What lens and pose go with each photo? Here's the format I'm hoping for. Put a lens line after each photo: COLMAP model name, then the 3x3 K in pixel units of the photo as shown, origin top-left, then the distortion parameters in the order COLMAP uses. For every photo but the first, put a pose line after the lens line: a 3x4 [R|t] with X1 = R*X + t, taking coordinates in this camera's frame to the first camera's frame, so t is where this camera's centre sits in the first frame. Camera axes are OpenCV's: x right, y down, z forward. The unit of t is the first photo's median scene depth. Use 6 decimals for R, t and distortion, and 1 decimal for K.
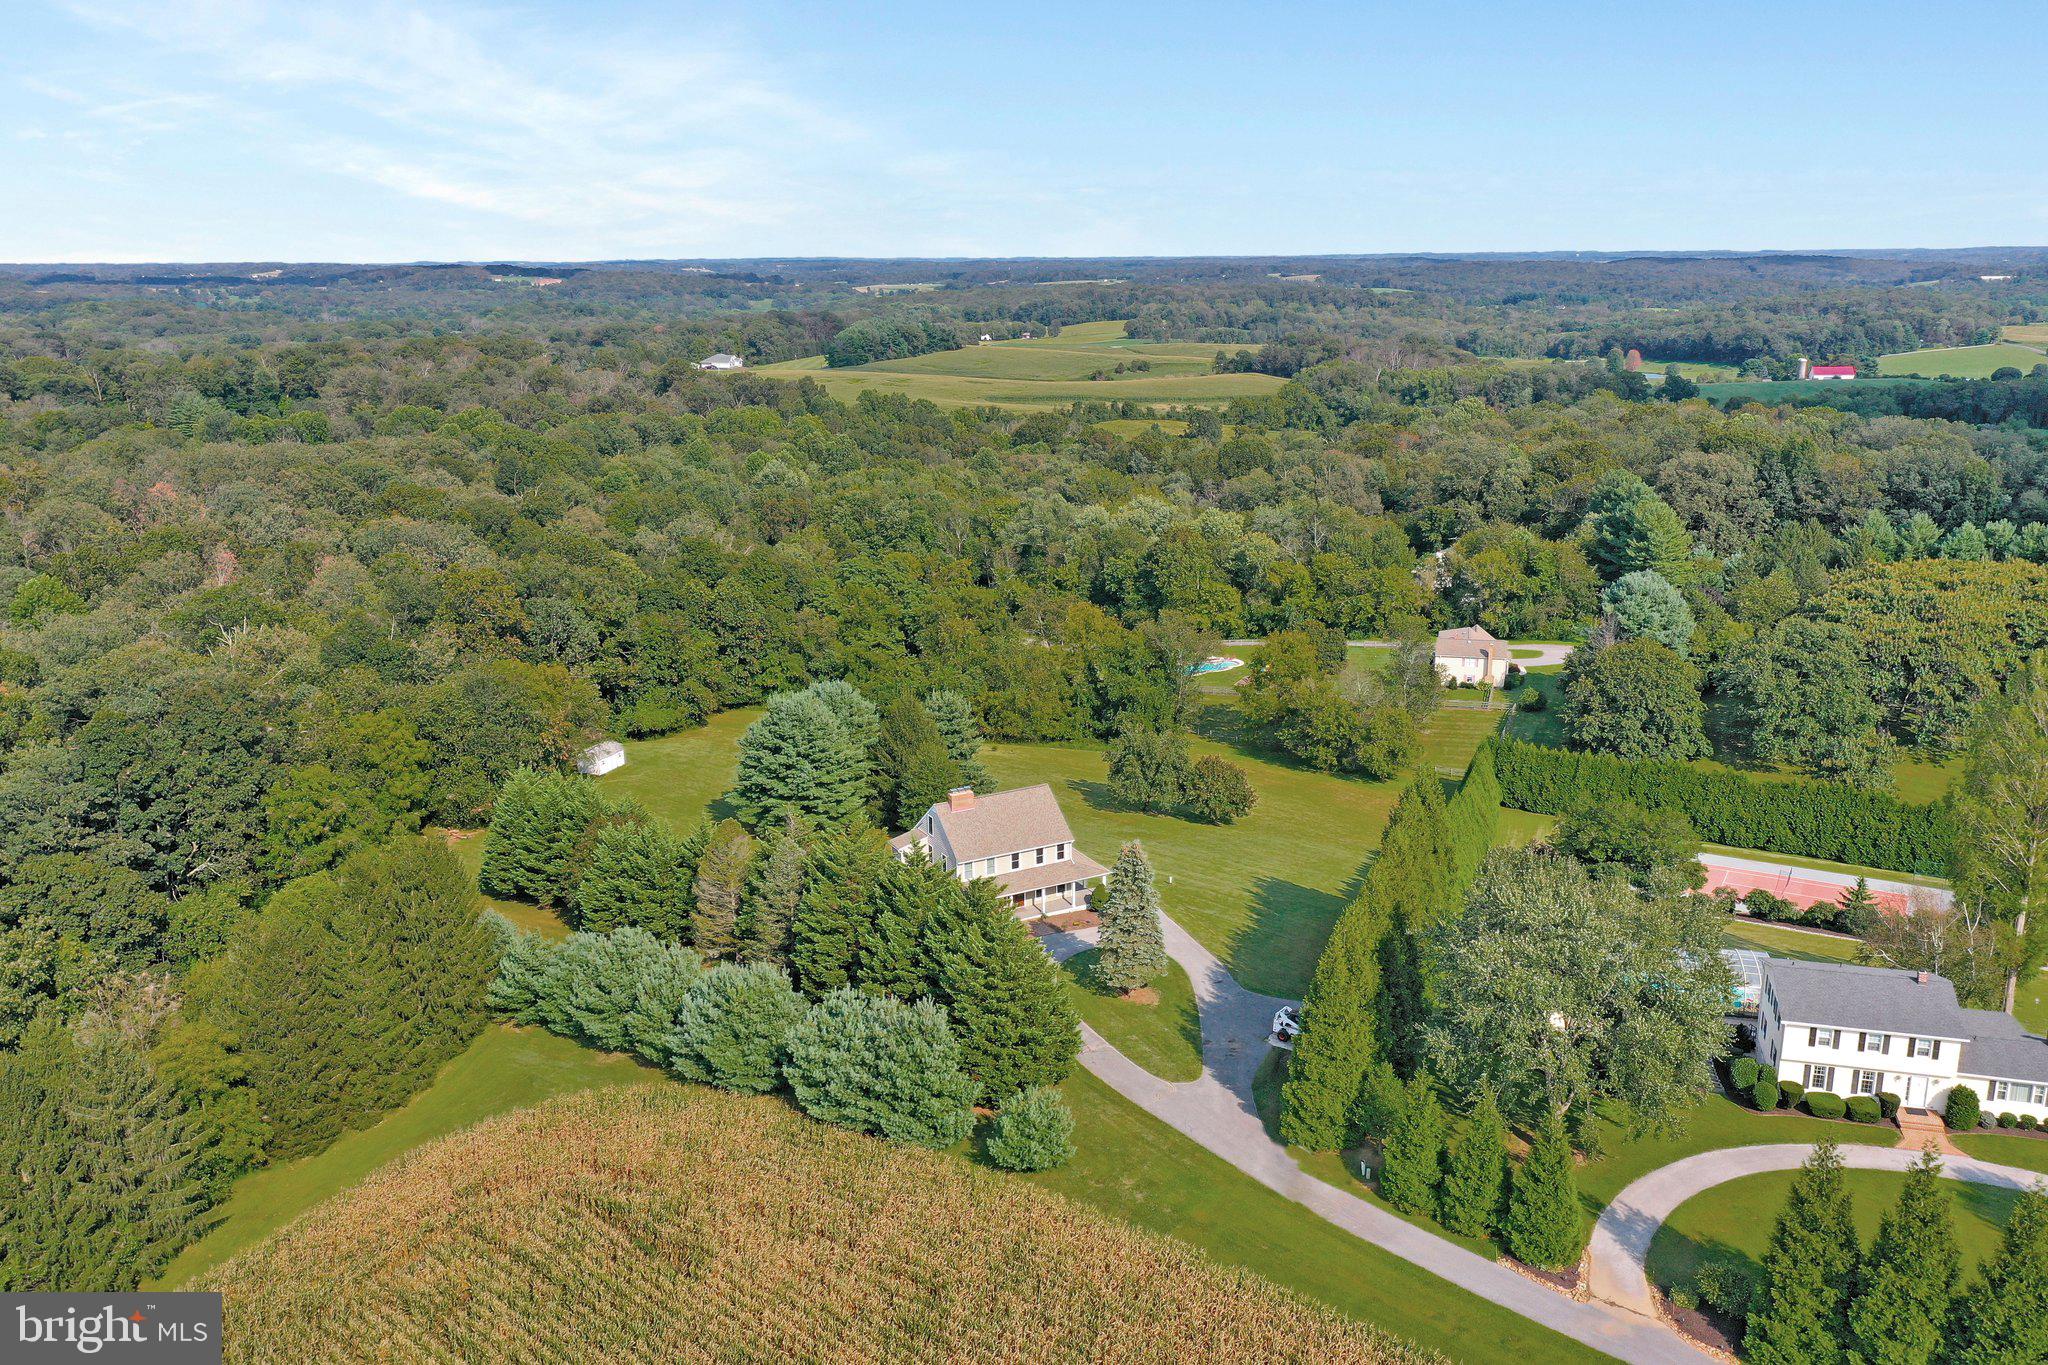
lens RADIAL K [[1620.0, 0, 1029.1], [0, 1620.0, 687.6], [0, 0, 1]] dist [0.004089, 0.002161]
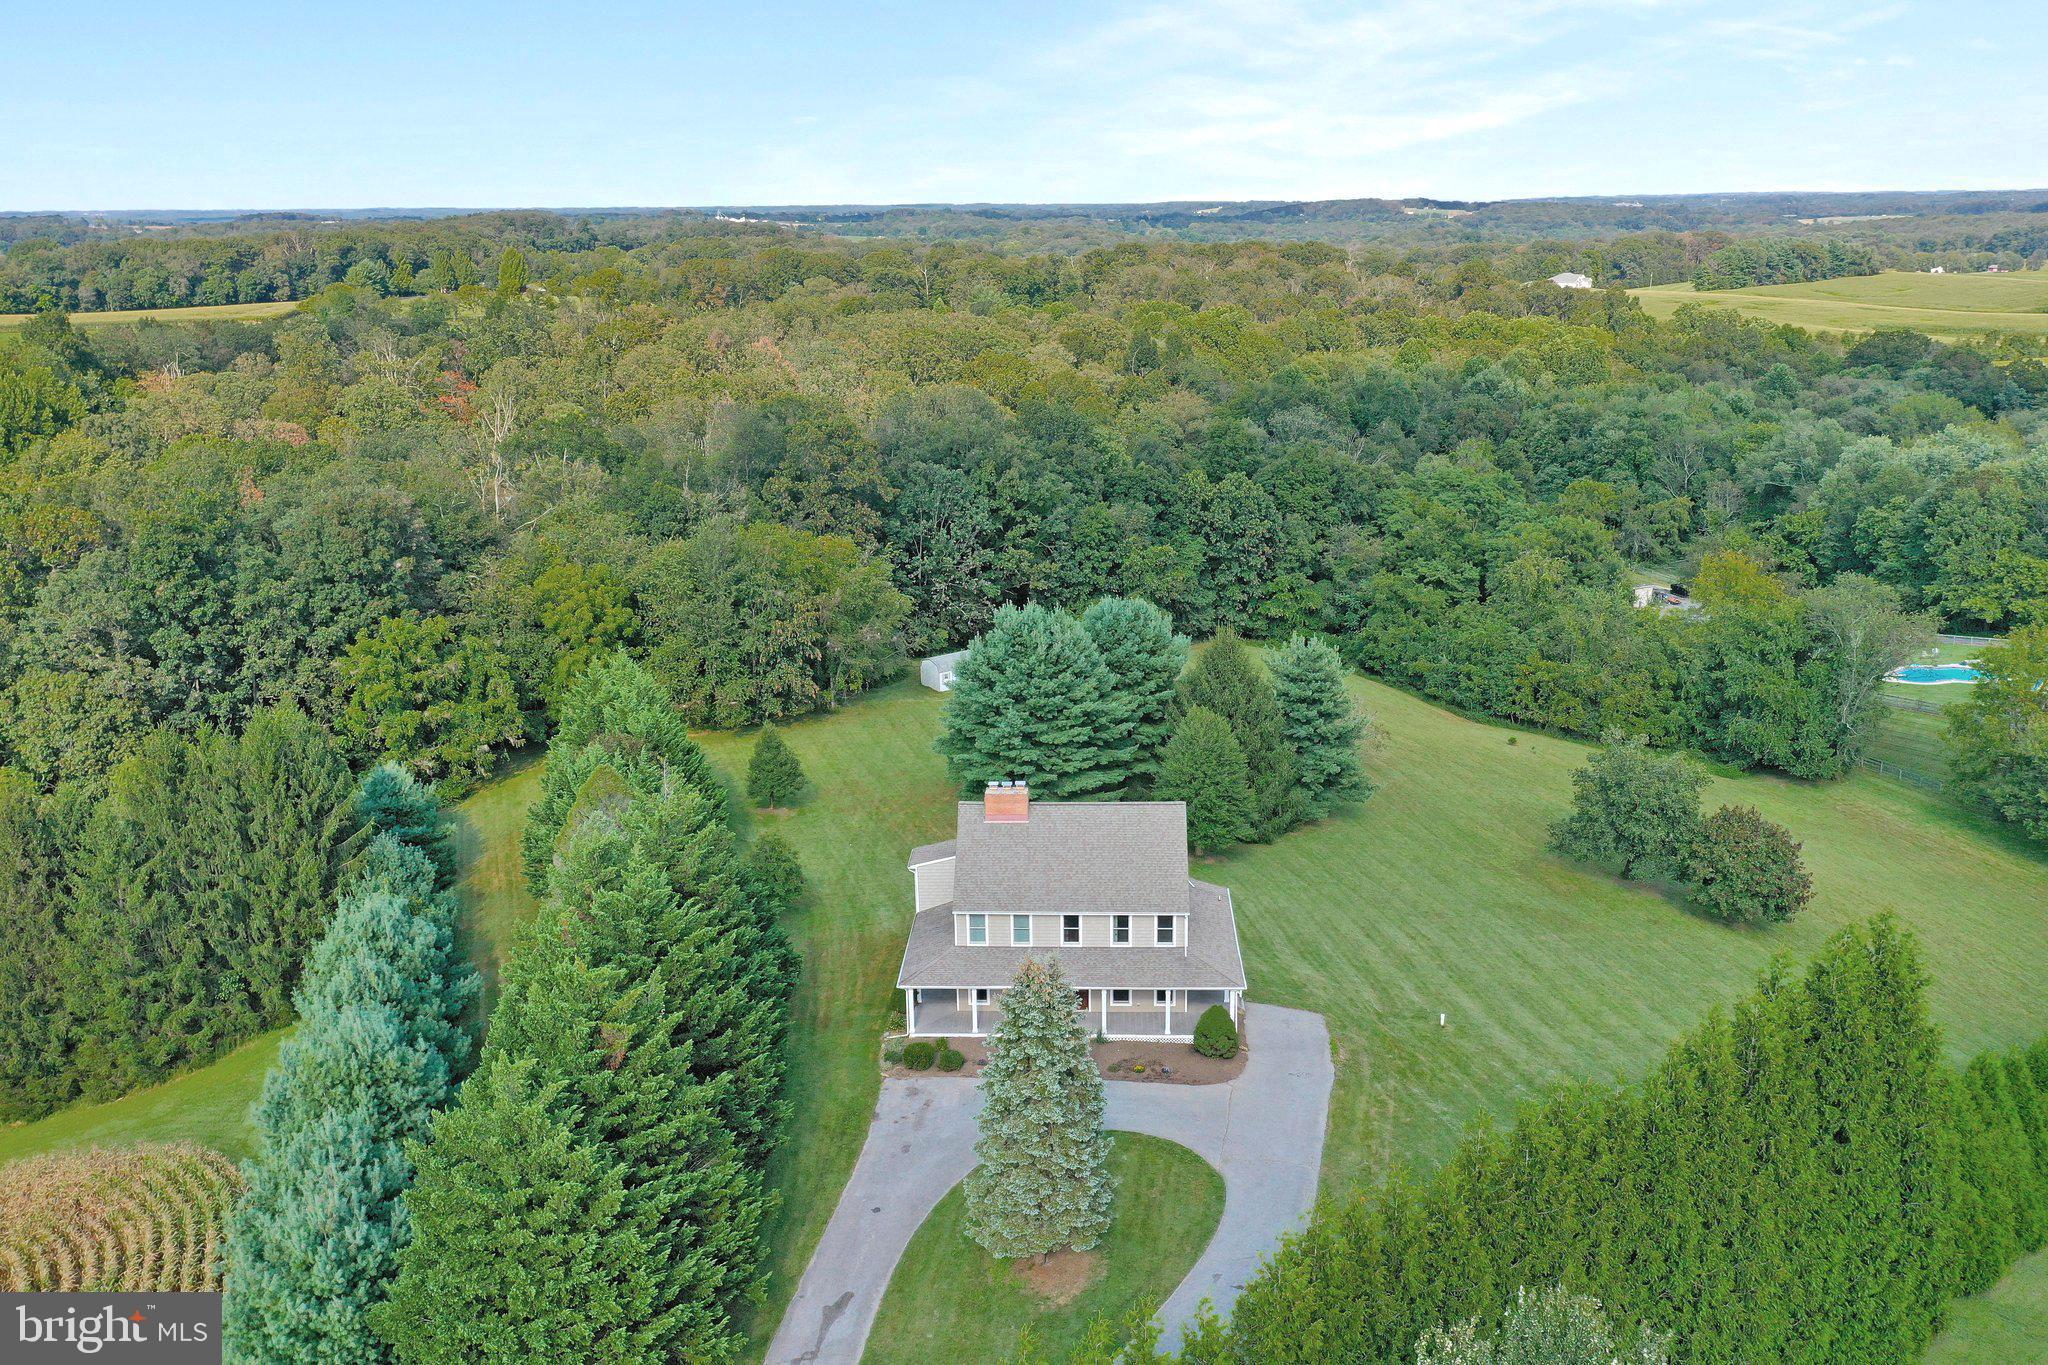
lens RADIAL K [[1620.0, 0, 1029.1], [0, 1620.0, 687.6], [0, 0, 1]] dist [0.004089, 0.002161]
pose [[0.855847, 0.143707, -0.496864, 0.086507], [-0.126431, 0.989611, 0.068446, -0.003844], [0.501538, 0.004240, 0.865125, 0.182039]]
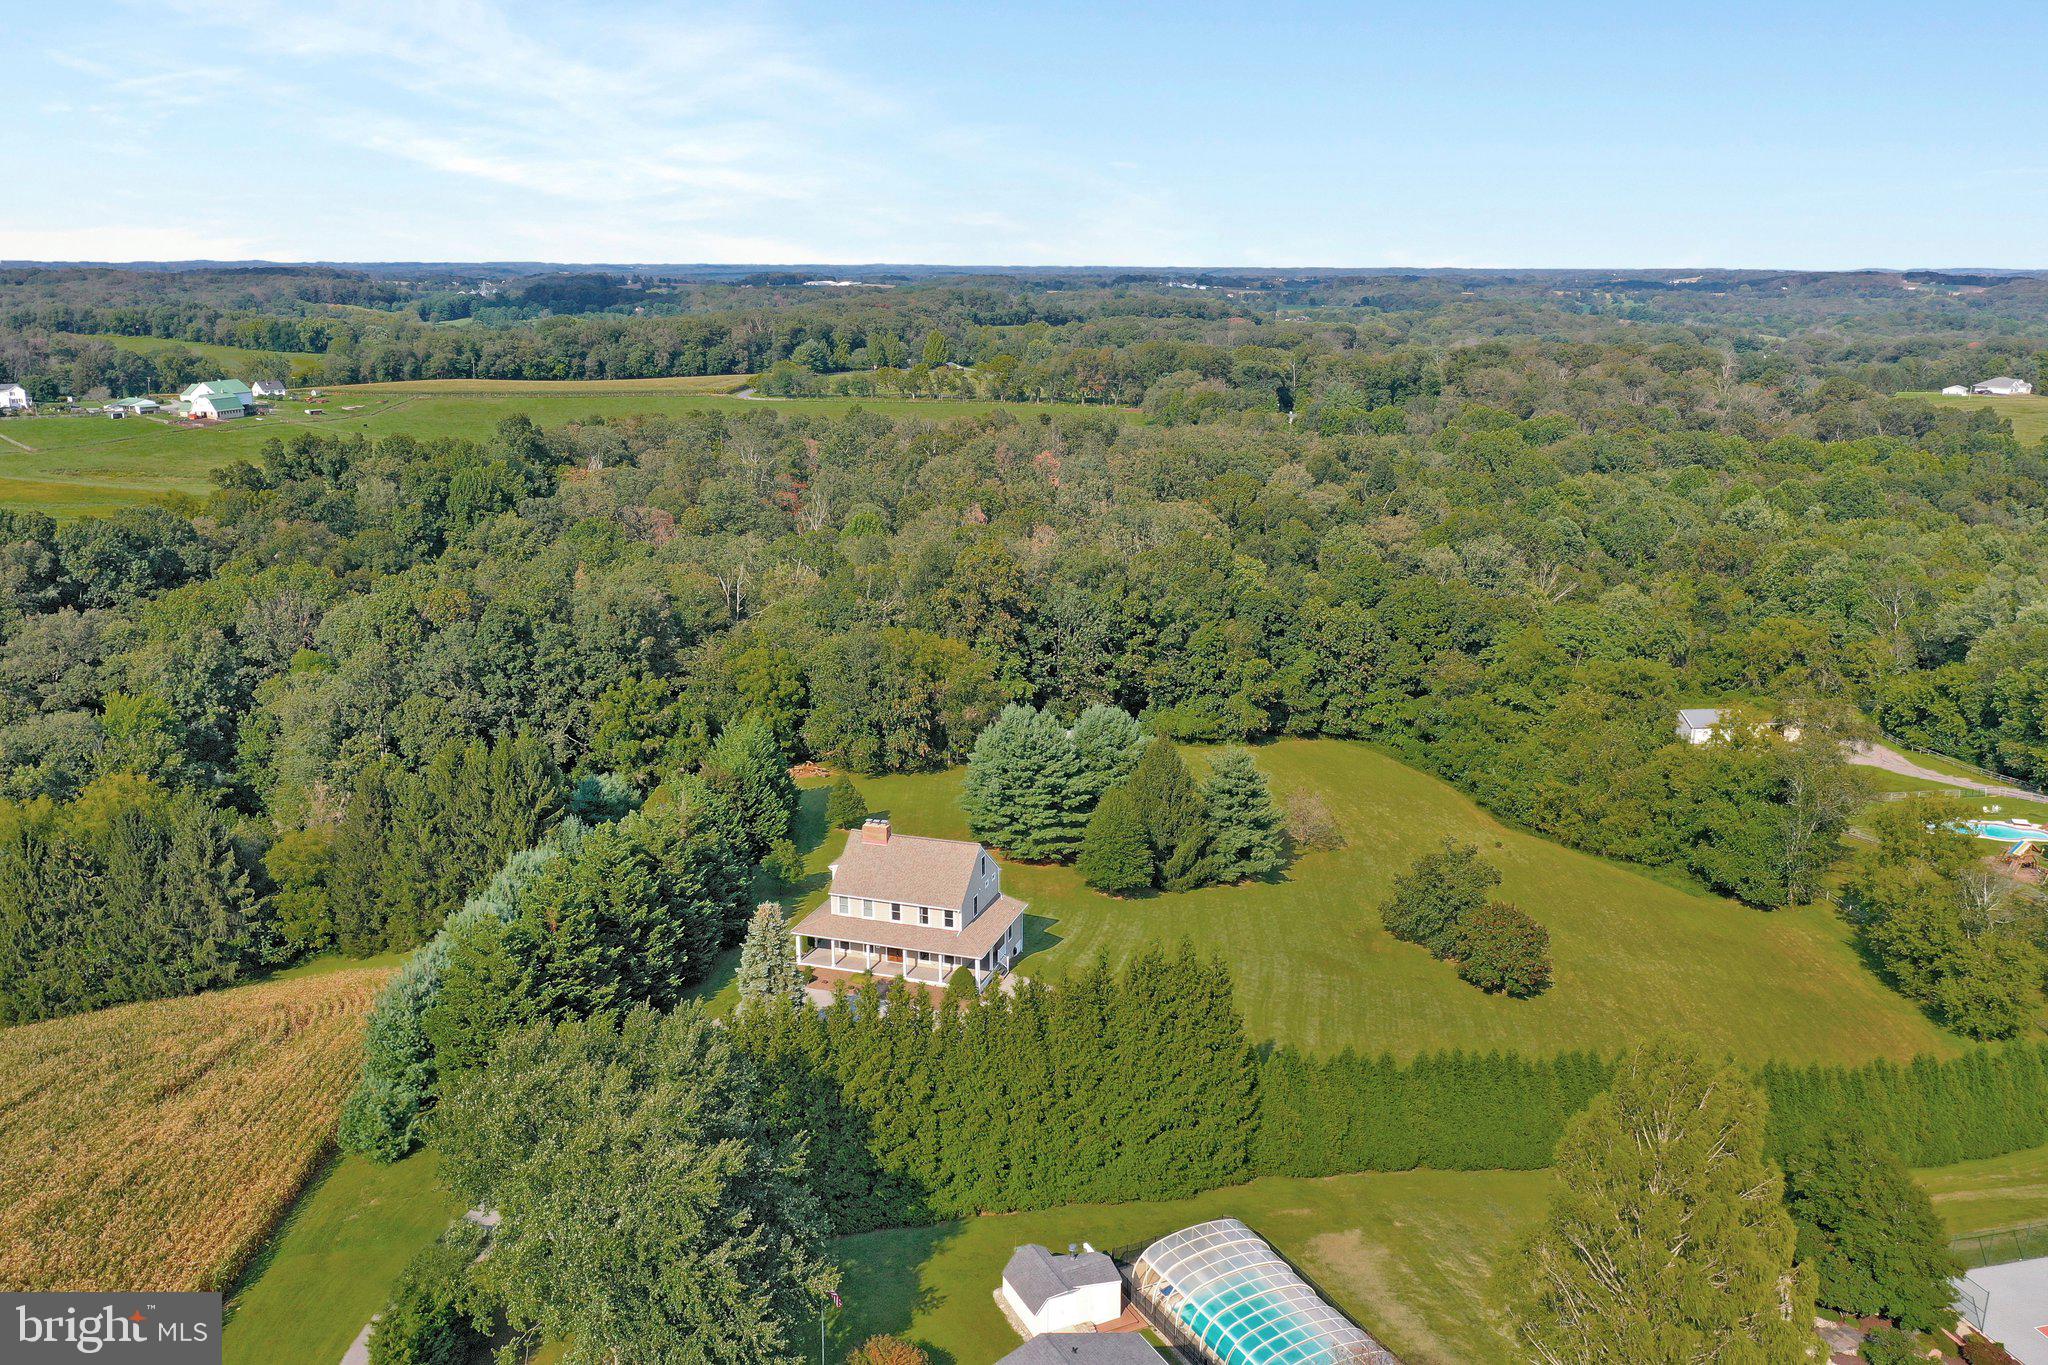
lens RADIAL K [[1620.0, 0, 1029.1], [0, 1620.0, 687.6], [0, 0, 1]] dist [0.004089, 0.002161]
pose [[0.681506, 0.190491, -0.706586, 0.237126], [-0.193168, 0.978110, 0.077381, -0.036449], [0.705859, 0.083754, 0.703384, 0.141494]]
